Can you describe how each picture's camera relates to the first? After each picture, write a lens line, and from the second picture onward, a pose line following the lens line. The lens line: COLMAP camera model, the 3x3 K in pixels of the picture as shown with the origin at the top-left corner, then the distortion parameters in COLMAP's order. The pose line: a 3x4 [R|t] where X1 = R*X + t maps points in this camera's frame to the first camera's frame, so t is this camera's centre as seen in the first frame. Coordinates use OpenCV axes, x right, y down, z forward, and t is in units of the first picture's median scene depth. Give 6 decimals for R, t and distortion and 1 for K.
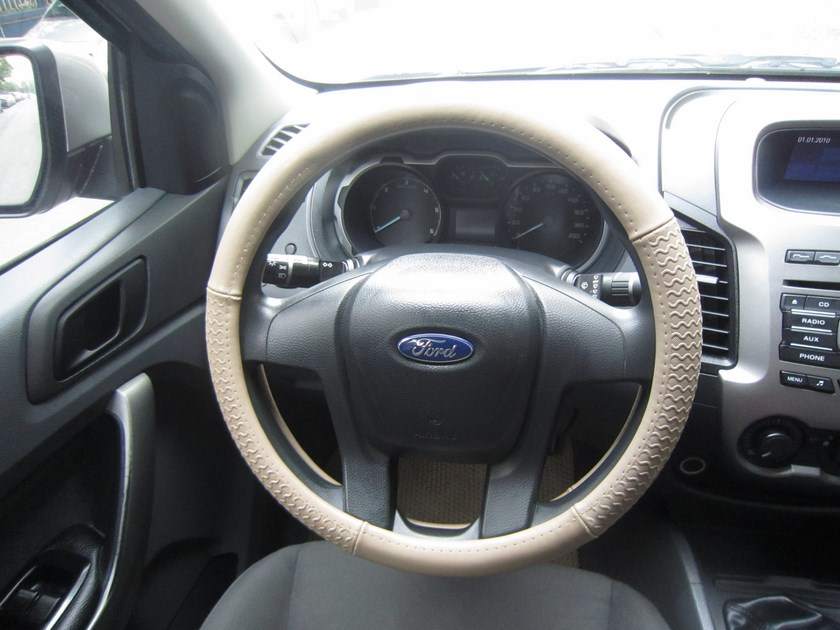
lens RADIAL K [[594.2, 0, 420.0], [0, 594.2, 315.0], [0, 0, 1]] dist [-0.070396, 0.036945]
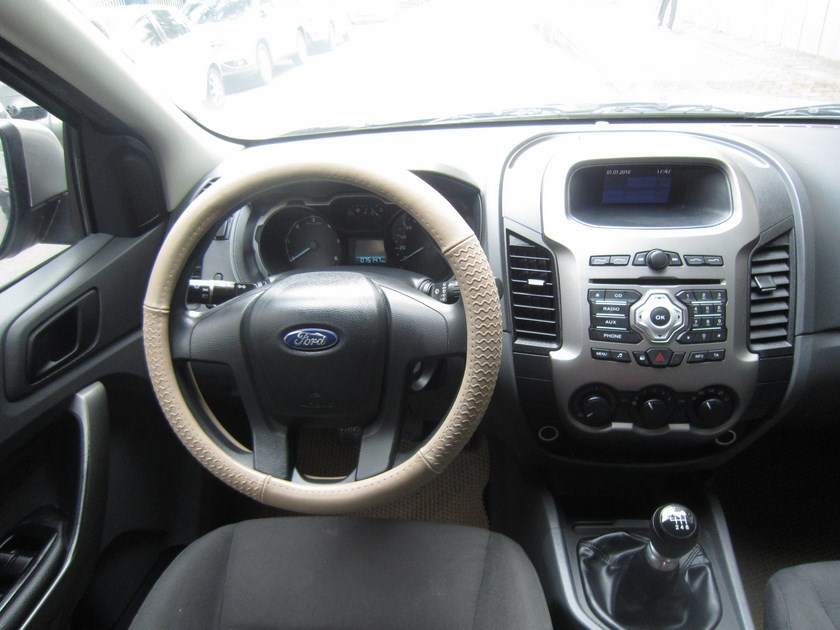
lens RADIAL K [[594.2, 0, 420.0], [0, 594.2, 315.0], [0, 0, 1]] dist [-0.070396, 0.036945]
pose [[0.997215, -0.052104, 0.053367, 0.165943], [0.055033, 0.996970, -0.054966, 0.072015], [-0.050341, 0.057750, 0.997061, -0.305579]]
